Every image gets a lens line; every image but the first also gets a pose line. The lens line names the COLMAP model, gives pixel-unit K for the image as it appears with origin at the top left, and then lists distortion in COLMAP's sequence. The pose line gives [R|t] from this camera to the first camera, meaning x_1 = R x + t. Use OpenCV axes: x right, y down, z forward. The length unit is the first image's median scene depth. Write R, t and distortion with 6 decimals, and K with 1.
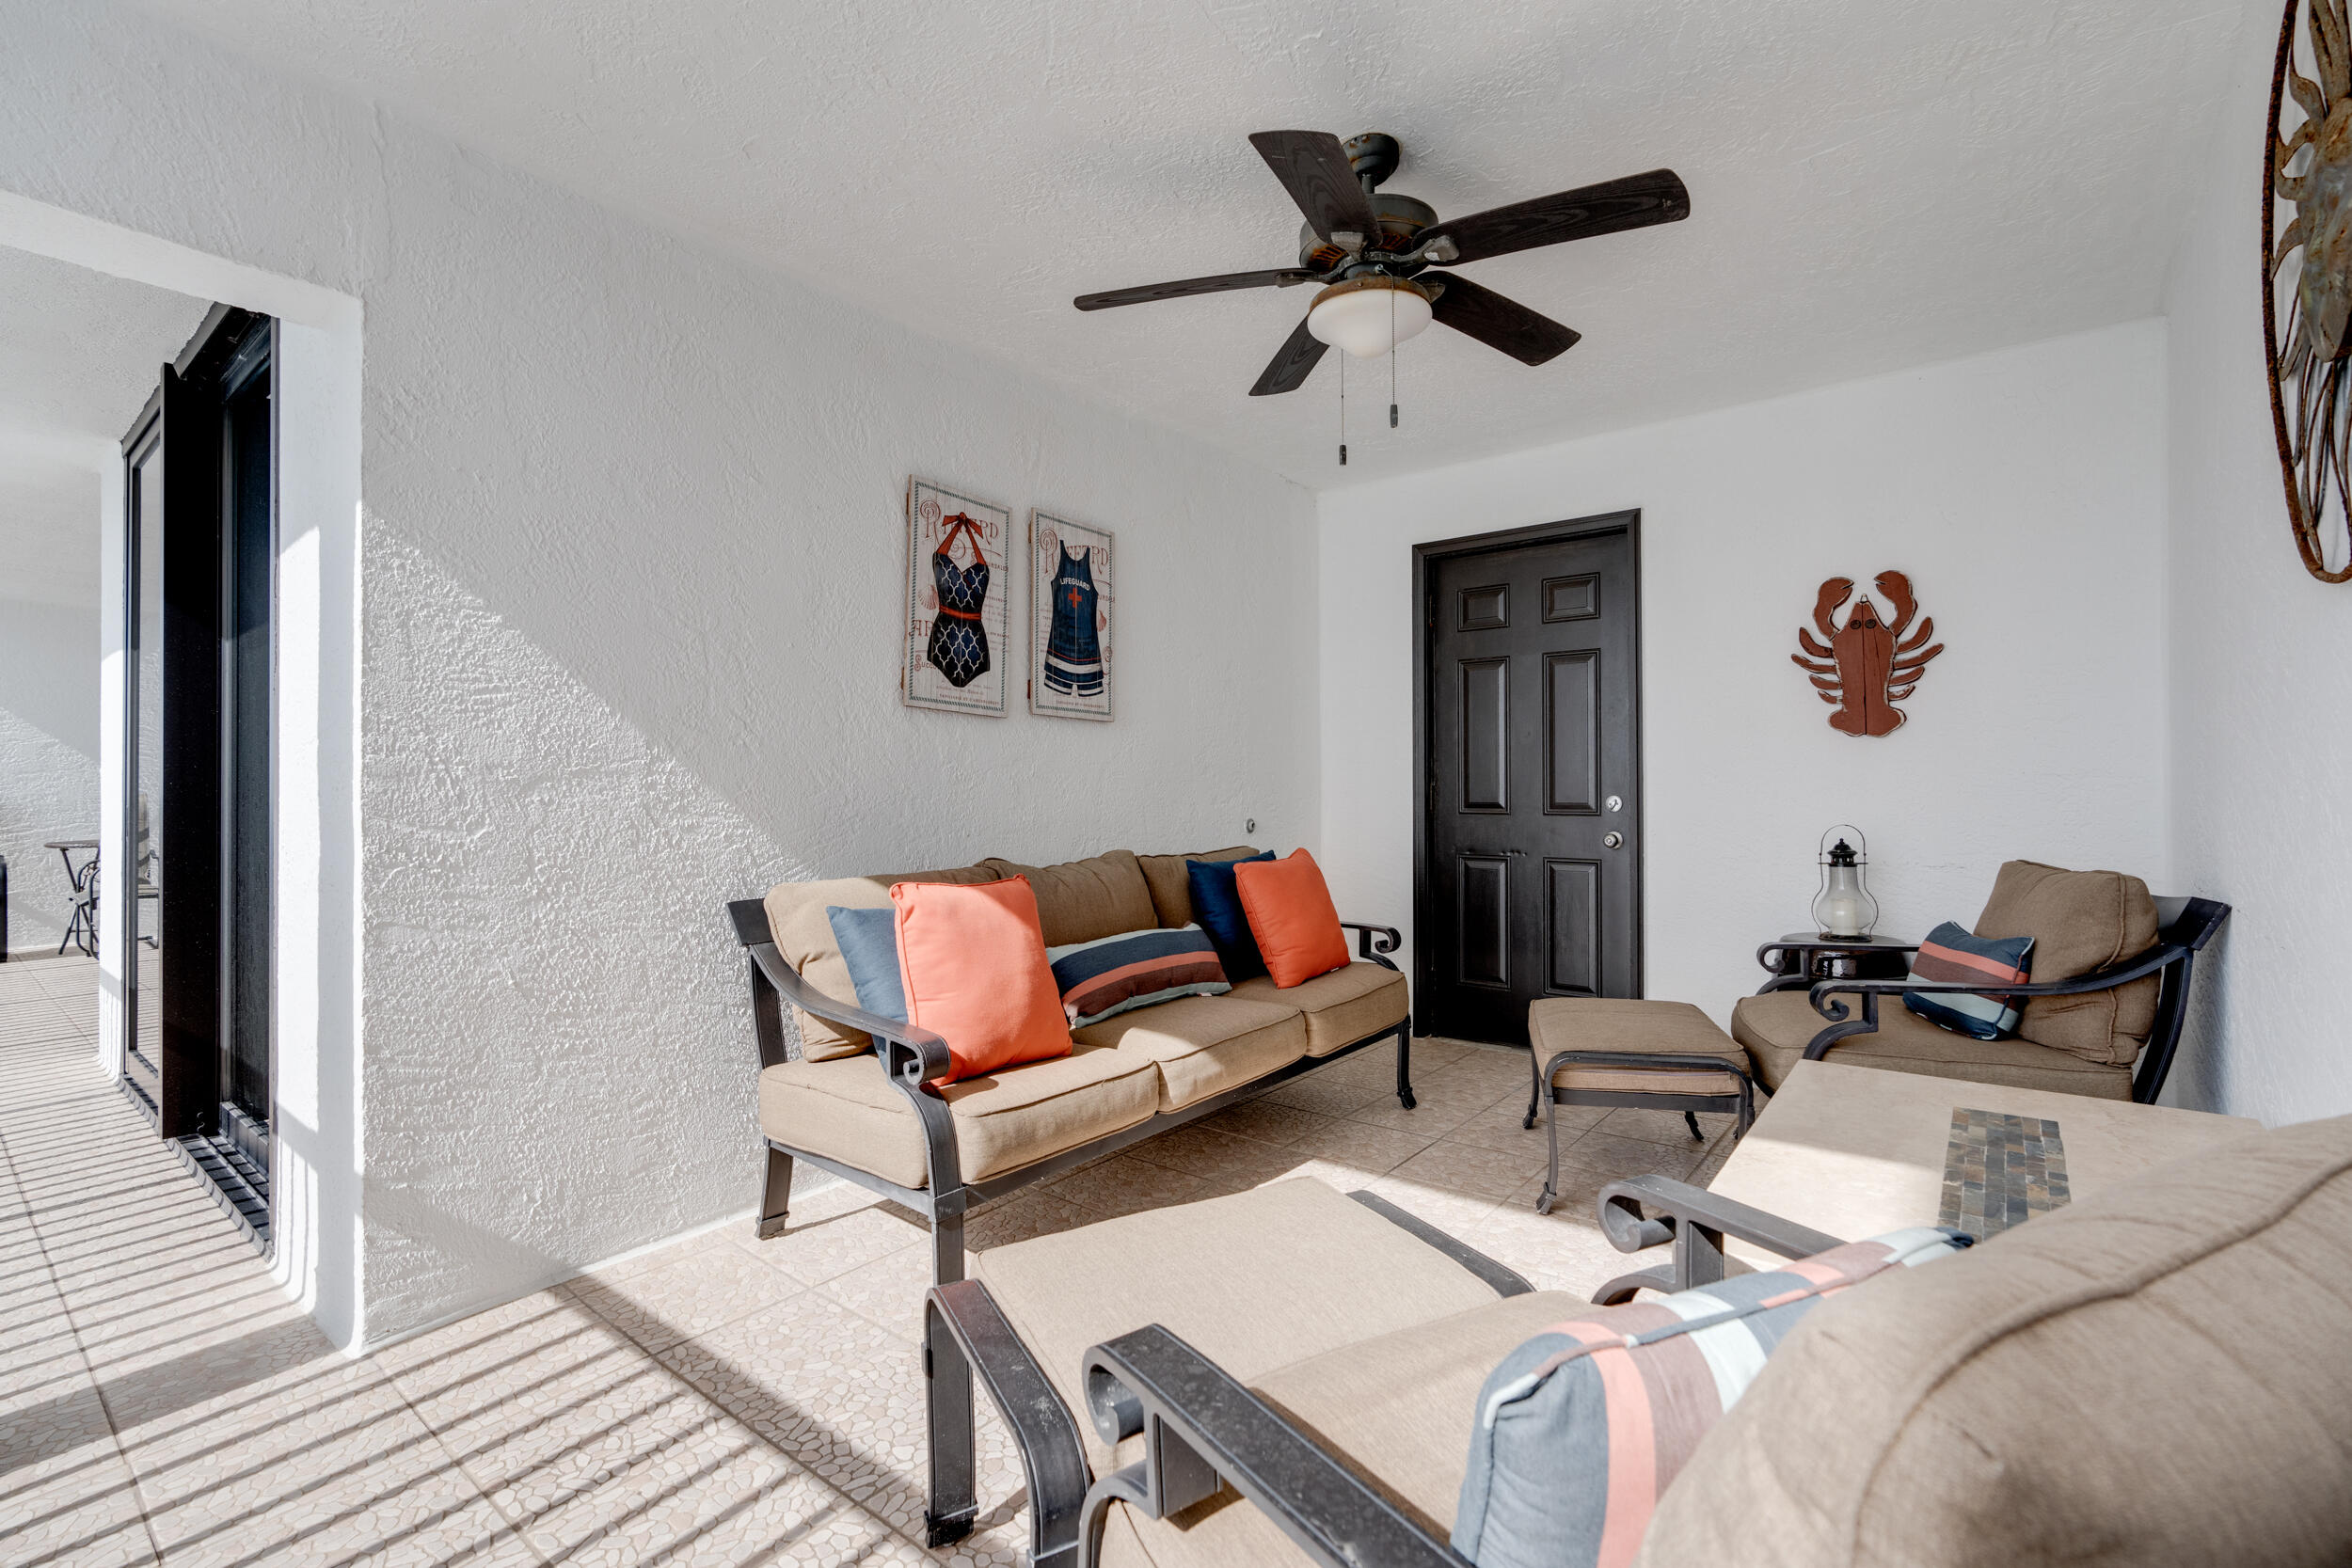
lens RADIAL K [[1042.6, 0, 1186.1], [0, 1042.6, 783.6], [0, 0, 1]] dist [-0.000789, 0.000743]
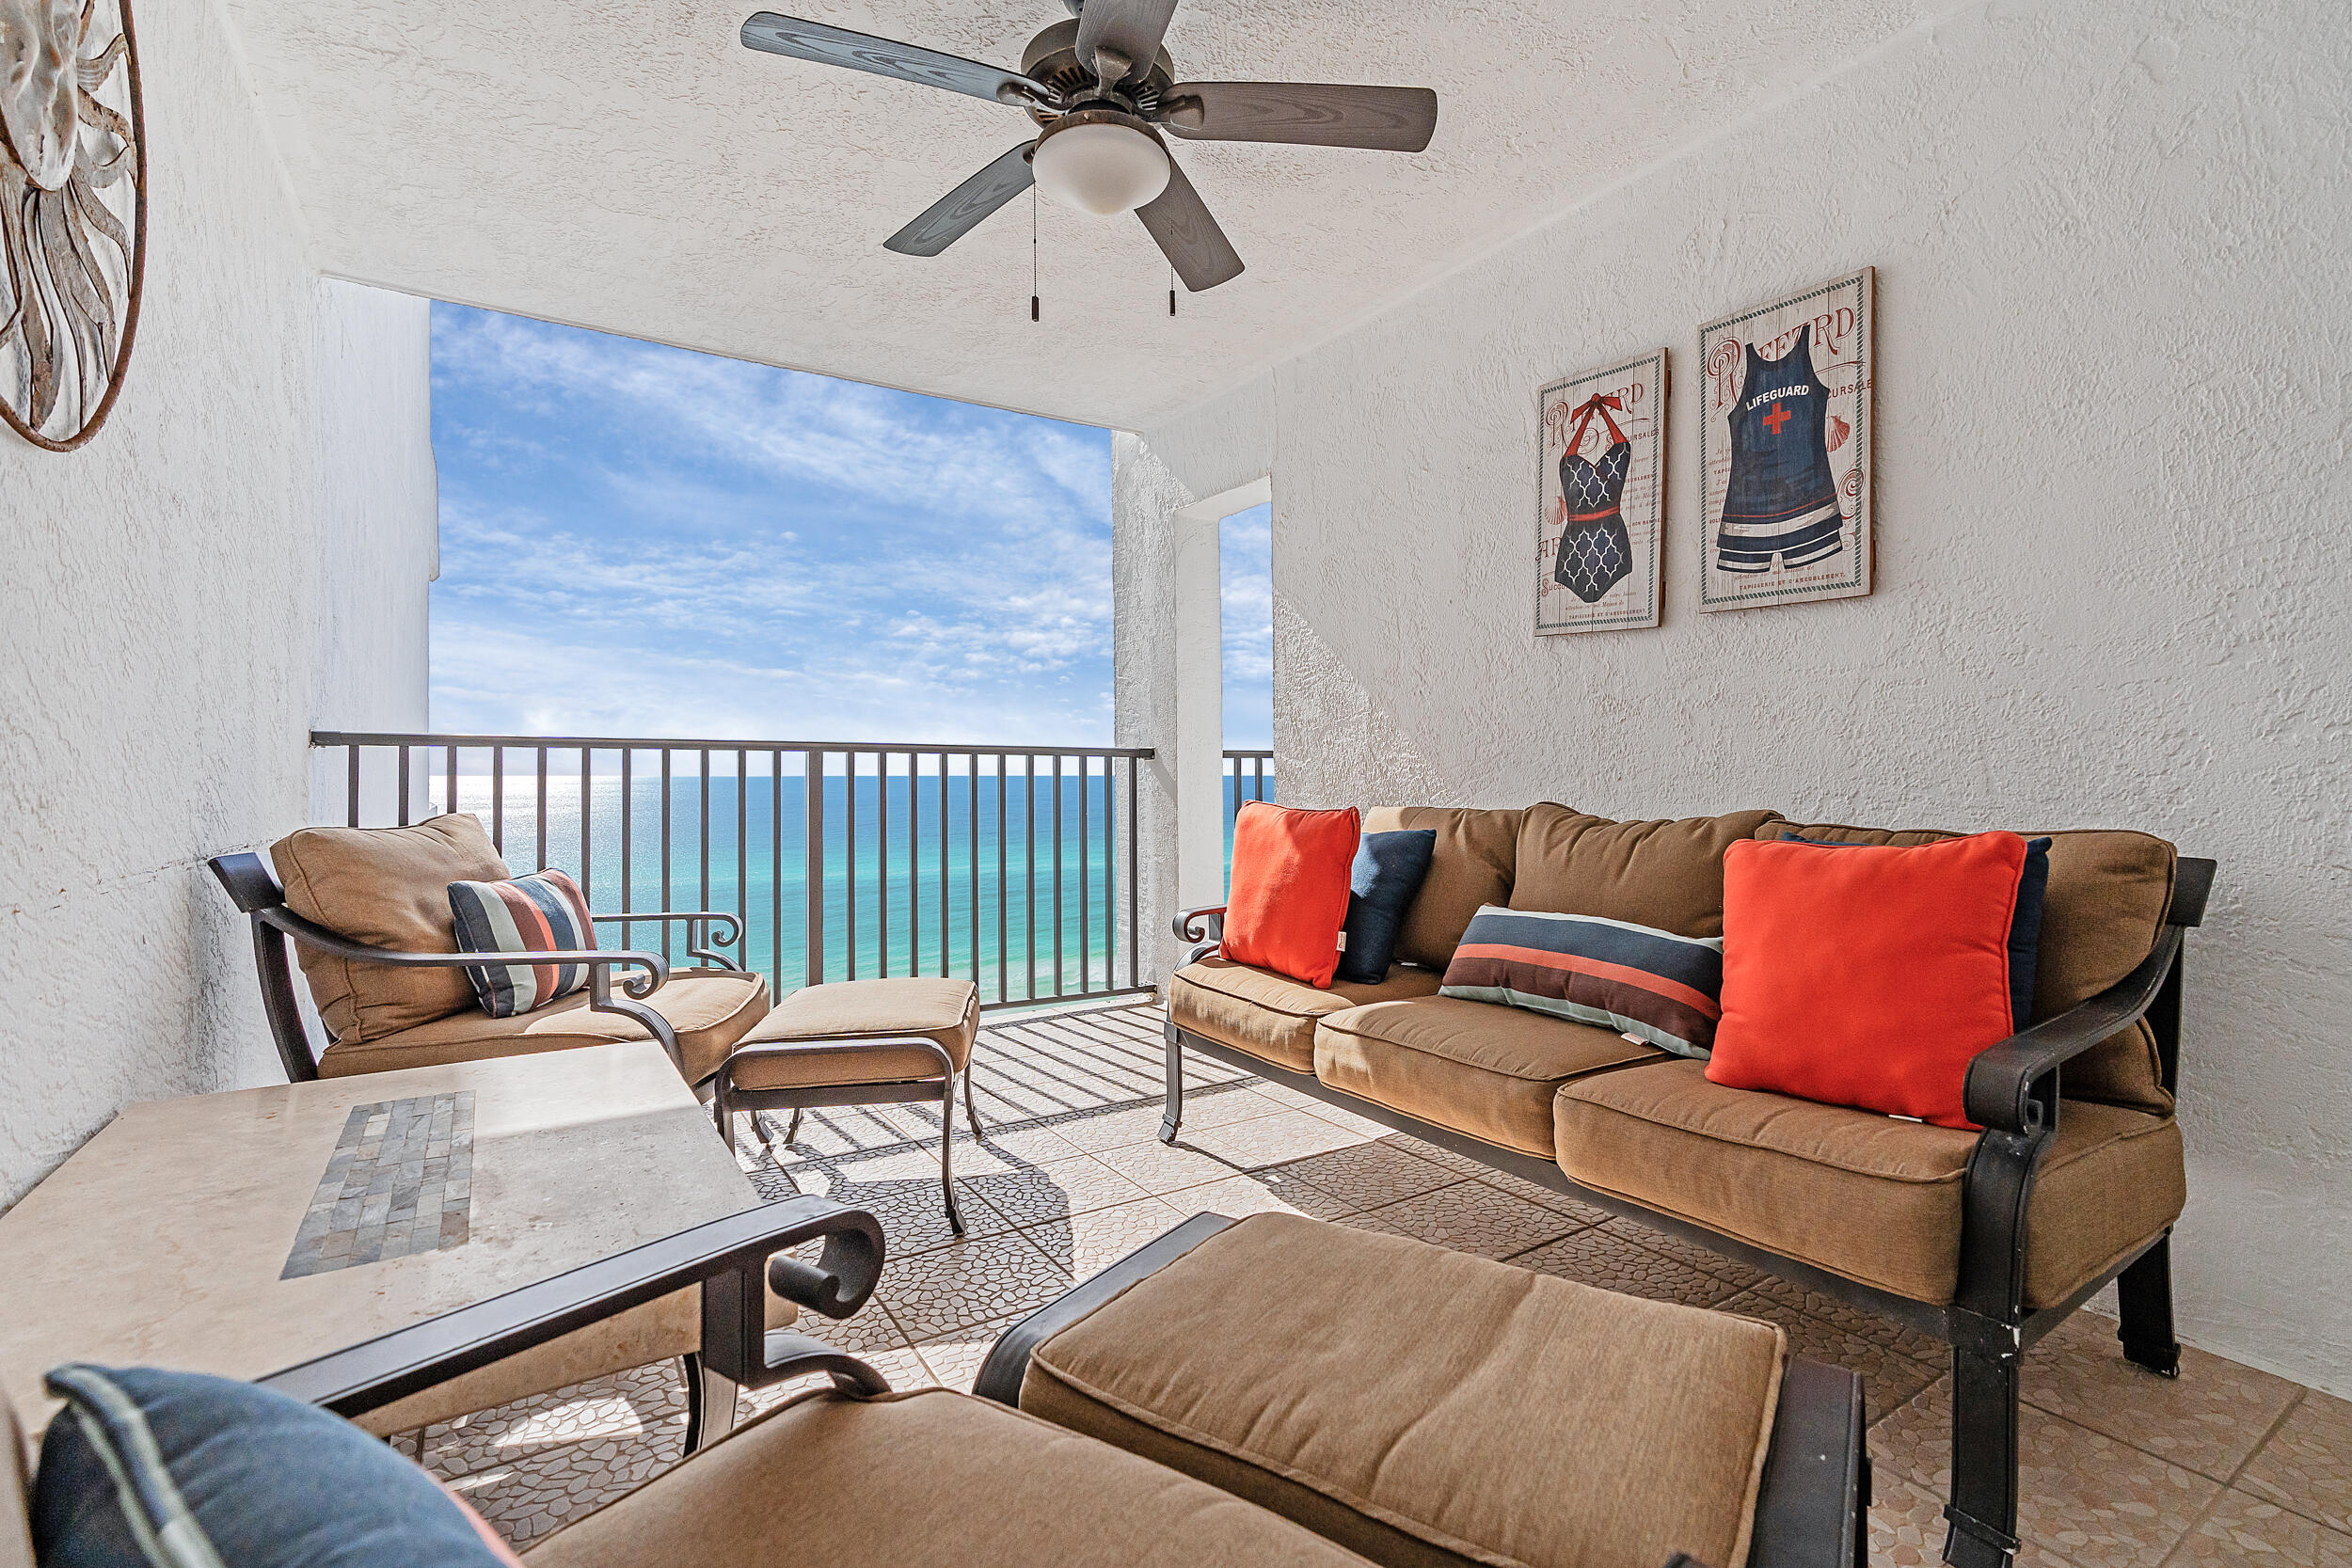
lens RADIAL K [[1080.3, 0, 1184.7], [0, 1080.3, 776.3], [0, 0, 1]] dist [-0.010586, 0.001179]
pose [[-0.320384, 0.008753, -0.947247, 0.704484], [0.007253, 0.999951, 0.006786, 0.039638], [0.947260, -0.004696, -0.320432, 0.944940]]
